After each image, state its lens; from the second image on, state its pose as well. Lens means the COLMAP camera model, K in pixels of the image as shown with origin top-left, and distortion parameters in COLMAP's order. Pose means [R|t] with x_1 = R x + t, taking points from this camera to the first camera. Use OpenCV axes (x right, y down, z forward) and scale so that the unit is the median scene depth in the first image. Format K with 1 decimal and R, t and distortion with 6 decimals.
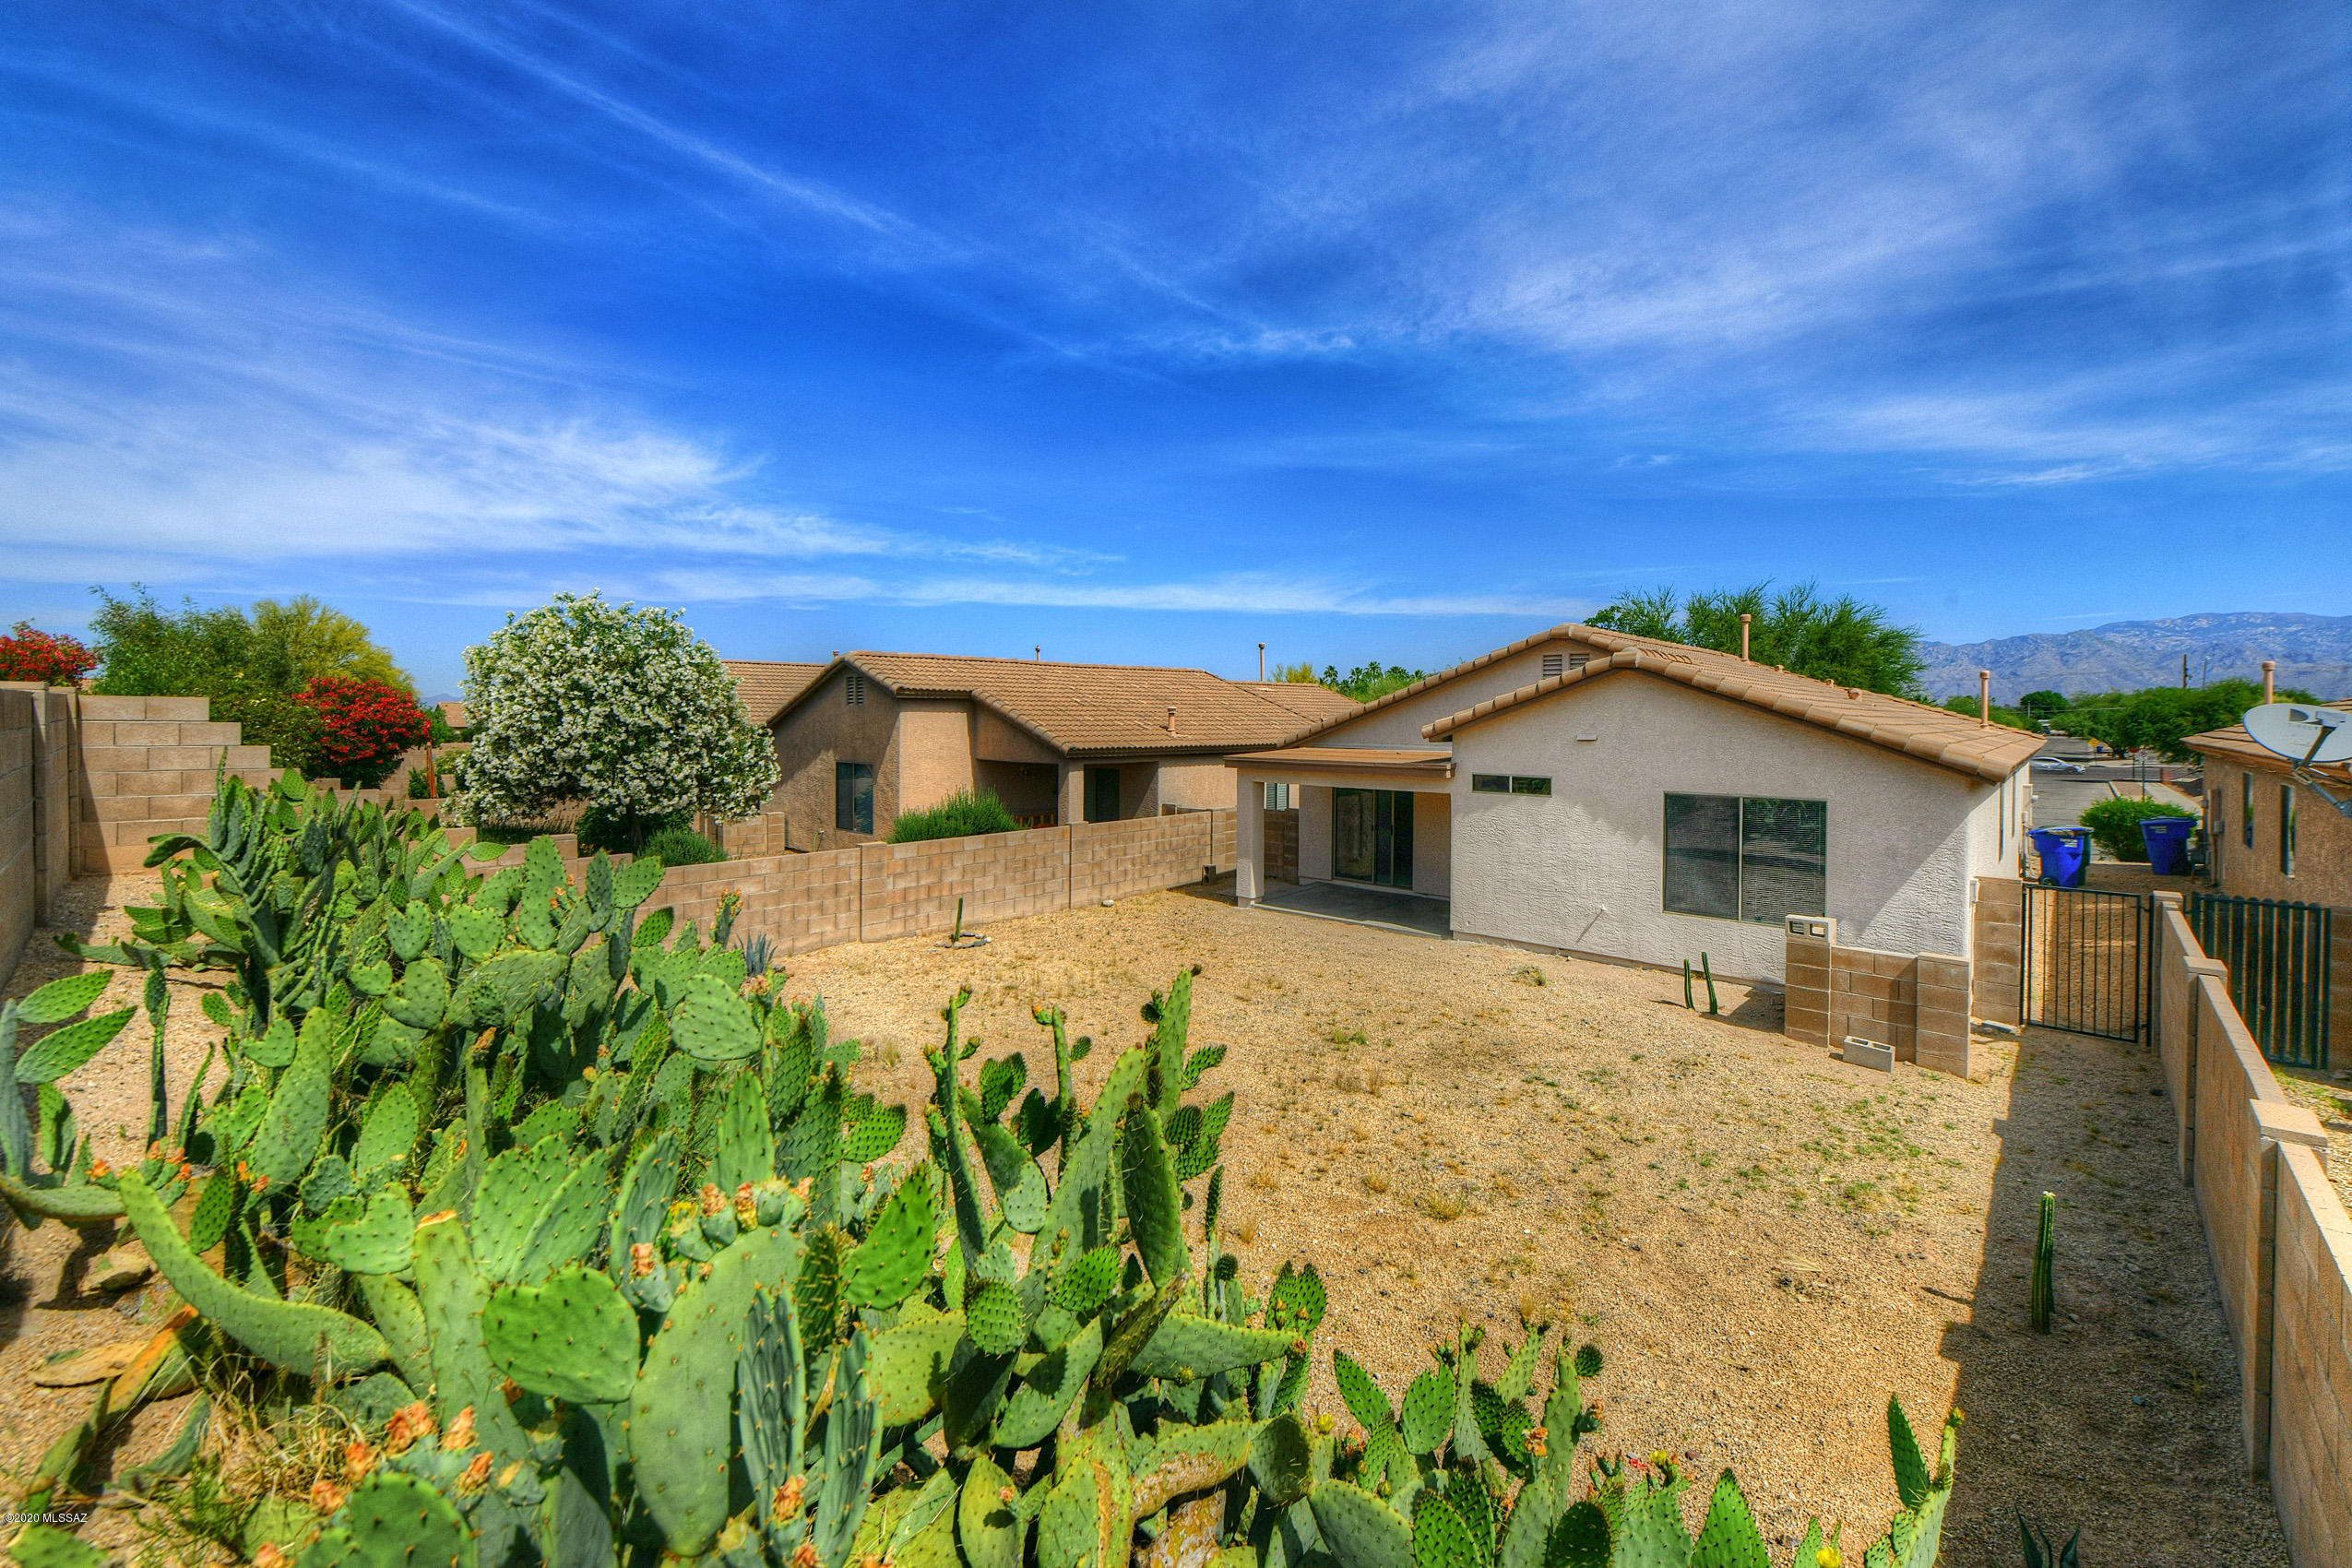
lens RADIAL K [[961.0, 0, 1211.7], [0, 961.0, 731.0], [0, 0, 1]] dist [-0.008241, 0.000069]
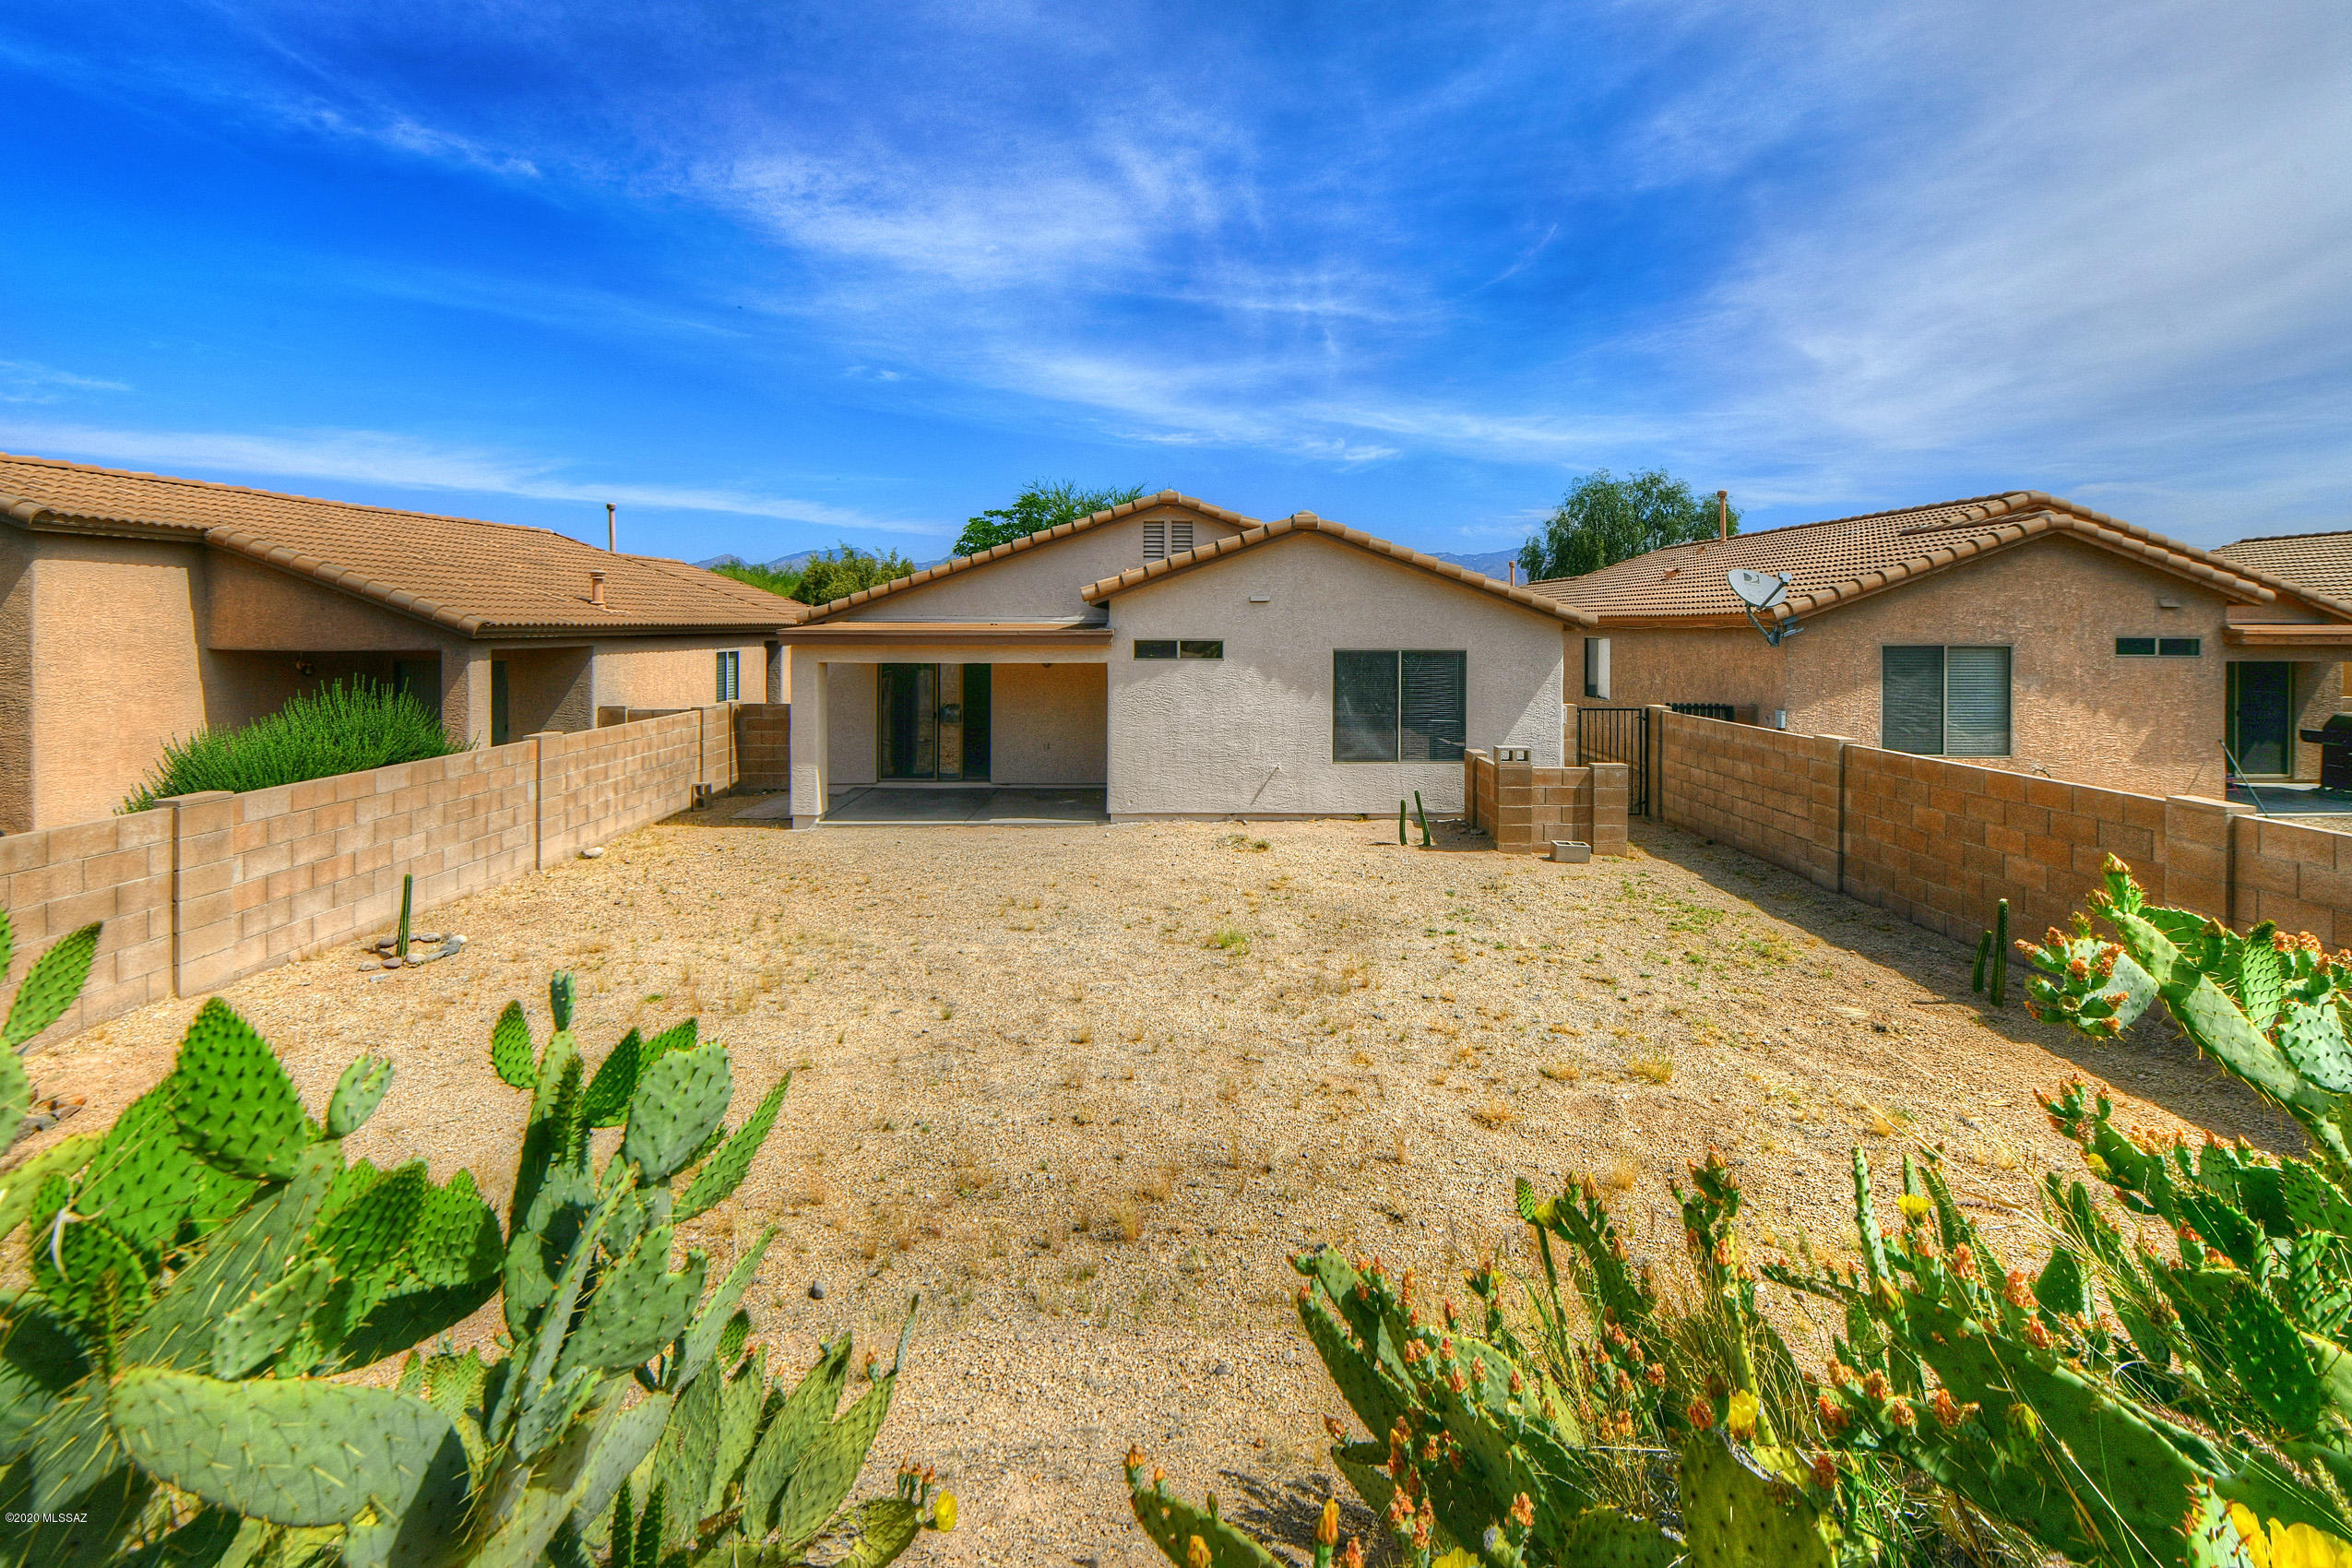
lens RADIAL K [[956.1, 0, 1140.4], [0, 956.1, 635.6], [0, 0, 1]] dist [-0.007142, -0.000132]
pose [[0.730876, -0.005527, 0.682488, -0.227772], [0.008044, 0.999968, -0.000516, 0.026347], [-0.682463, 0.005867, 0.730897, 0.210141]]
